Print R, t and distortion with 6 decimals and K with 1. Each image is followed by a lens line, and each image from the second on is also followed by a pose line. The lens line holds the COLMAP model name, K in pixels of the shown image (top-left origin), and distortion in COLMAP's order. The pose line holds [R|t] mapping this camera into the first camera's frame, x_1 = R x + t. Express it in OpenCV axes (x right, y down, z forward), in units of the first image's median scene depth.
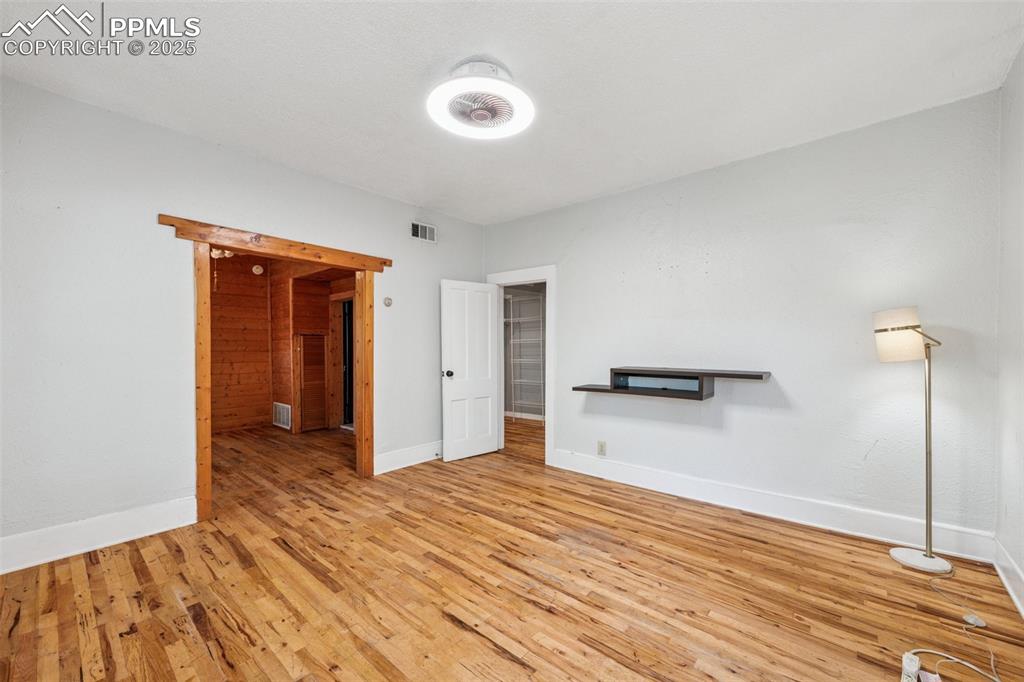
lens RADIAL K [[408.0, 0, 512.1], [0, 408.0, 350.5], [0, 0, 1]] dist [0.000711, 0.000034]
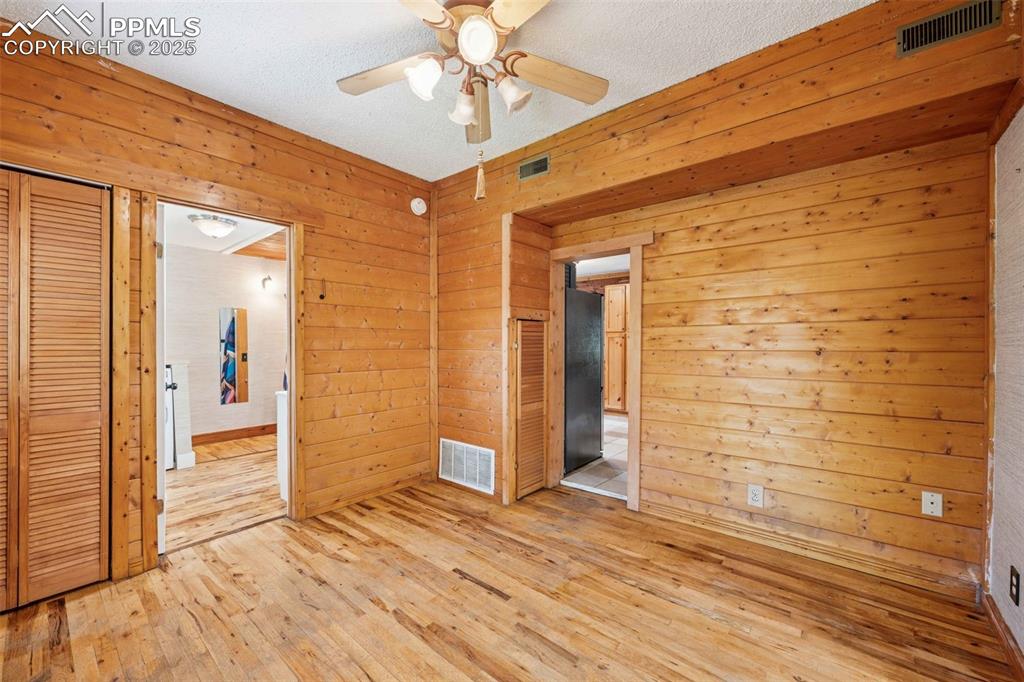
lens RADIAL K [[408.0, 0, 512.4], [0, 408.0, 336.7], [0, 0, 1]] dist [0.000711, 0.000034]
pose [[0.999841, 0.004280, 0.017296, -0.513232], [-0.003899, 0.999749, -0.022051, -0.003268], [-0.017386, 0.021980, 0.999607, 0.442059]]
